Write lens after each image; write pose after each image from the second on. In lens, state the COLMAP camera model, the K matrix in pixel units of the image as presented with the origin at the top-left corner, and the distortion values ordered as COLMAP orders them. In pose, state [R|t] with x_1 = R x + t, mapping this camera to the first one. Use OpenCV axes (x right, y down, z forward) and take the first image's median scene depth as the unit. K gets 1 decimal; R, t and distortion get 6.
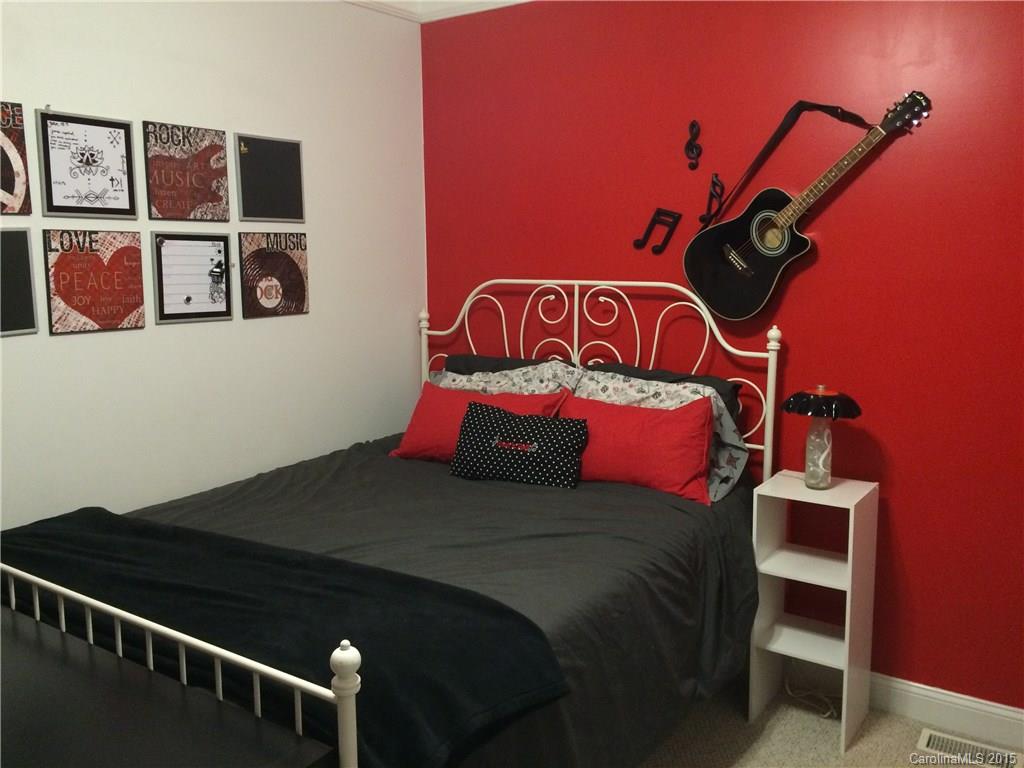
lens RADIAL K [[855.1, 0, 512.0], [0, 855.1, 384.0], [0, 0, 1]] dist [0.032913, -0.001365]
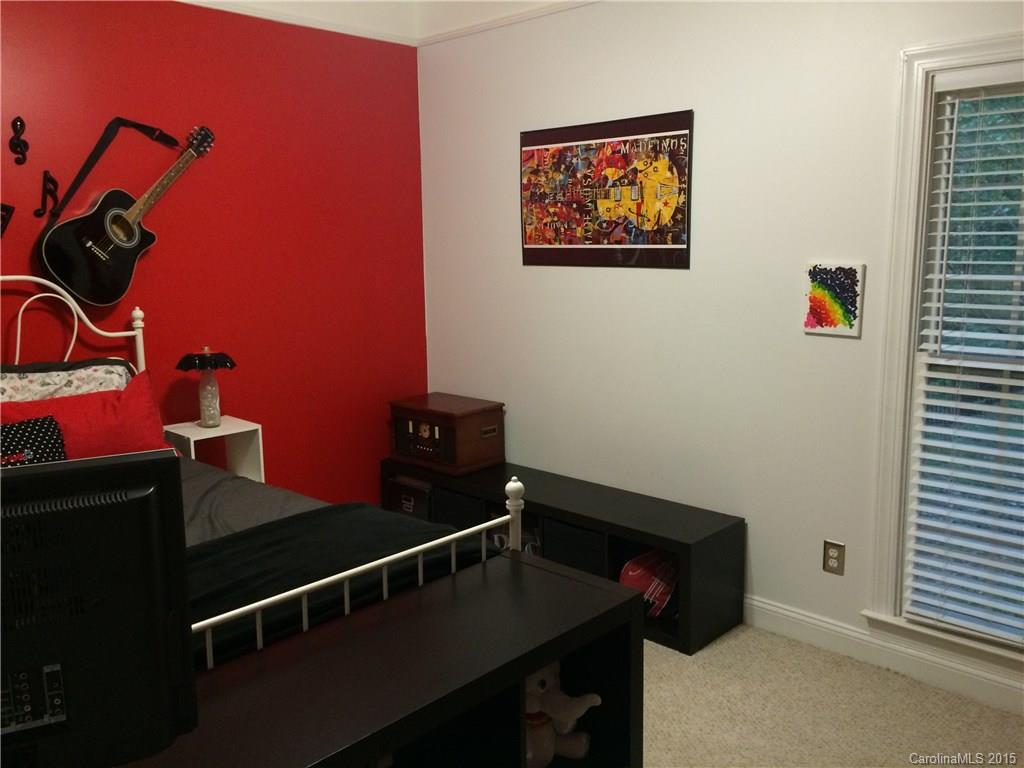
lens RADIAL K [[863.2, 0, 512.0], [0, 863.2, 384.0], [0, 0, 1]] dist [-0.001113, -0.002220]
pose [[0.160931, -0.162166, 0.973552, -0.775062], [0.160509, 0.977578, 0.136304, -0.043470], [-0.973826, 0.134329, 0.183352, 0.297049]]
